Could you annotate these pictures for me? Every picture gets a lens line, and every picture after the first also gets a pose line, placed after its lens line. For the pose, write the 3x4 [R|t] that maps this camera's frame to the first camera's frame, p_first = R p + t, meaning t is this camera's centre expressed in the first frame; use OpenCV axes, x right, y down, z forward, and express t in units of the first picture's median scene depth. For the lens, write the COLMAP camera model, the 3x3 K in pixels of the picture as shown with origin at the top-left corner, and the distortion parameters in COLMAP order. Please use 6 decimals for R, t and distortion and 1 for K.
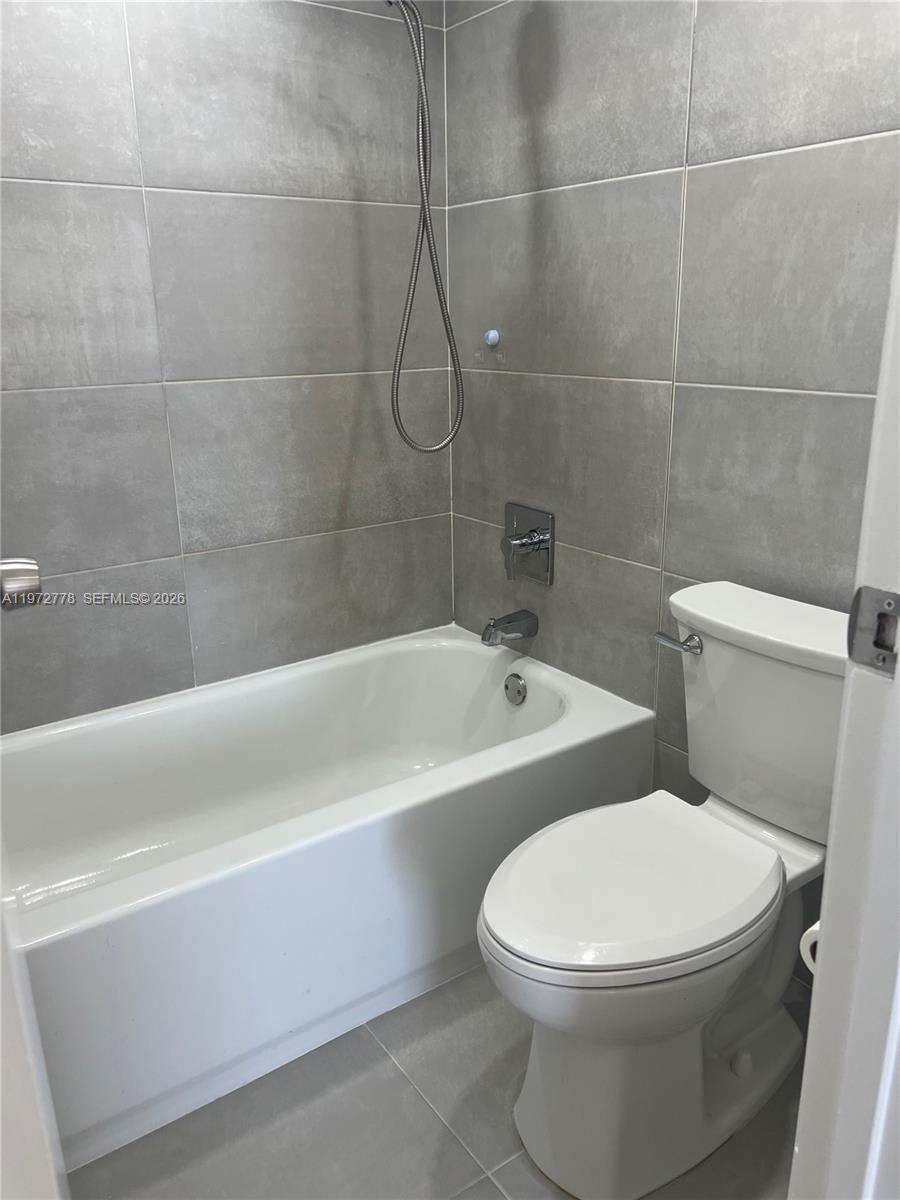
lens RADIAL K [[907.3, 0, 450.0], [0, 907.3, 600.0], [0, 0, 1]] dist [0.048264, -0.062295]
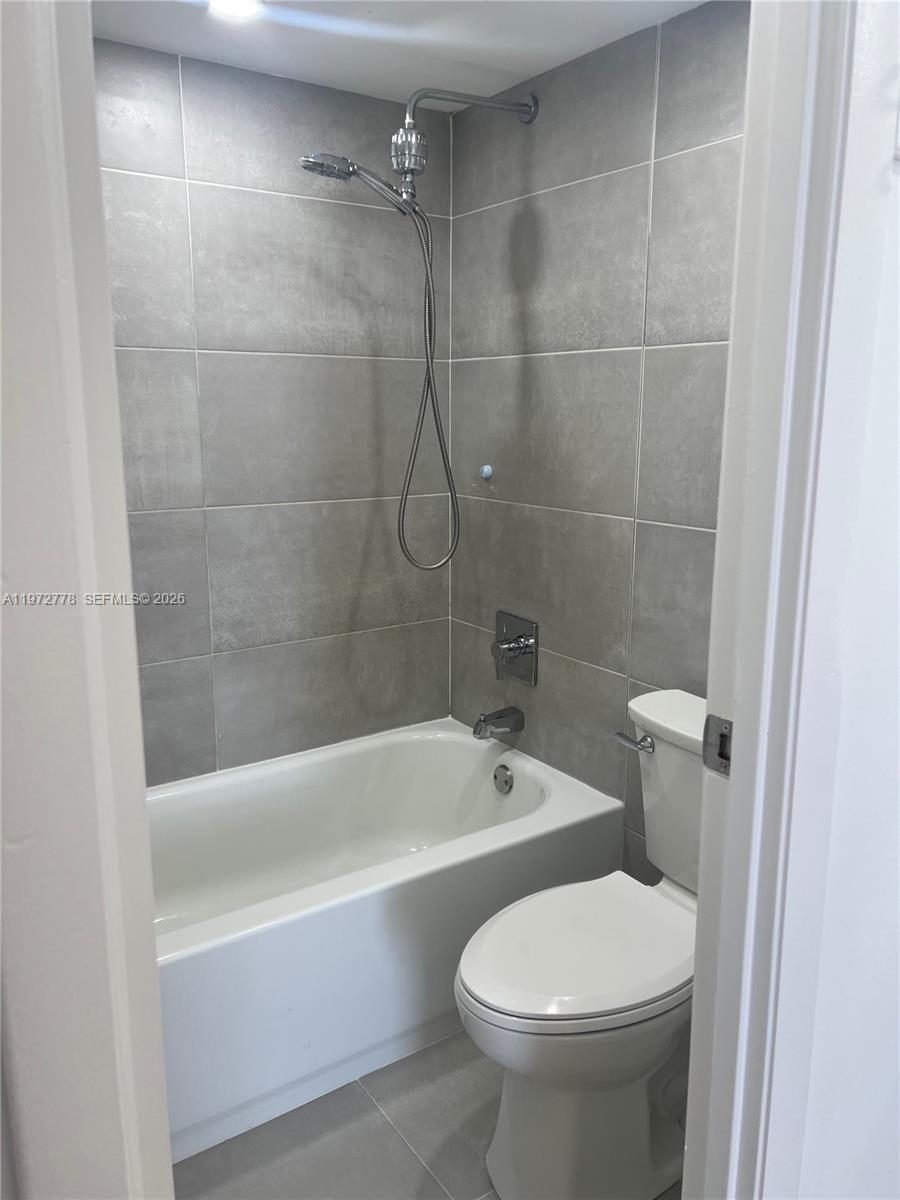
lens RADIAL K [[912.3, 0, 449.6], [0, 912.3, 588.2], [0, 0, 1]] dist [0.075740, -0.087937]
pose [[0.999739, 0.019410, -0.012008, 0.018155], [-0.020556, 0.994357, -0.104077, -0.018573], [0.009920, 0.104297, 0.994497, -0.162956]]
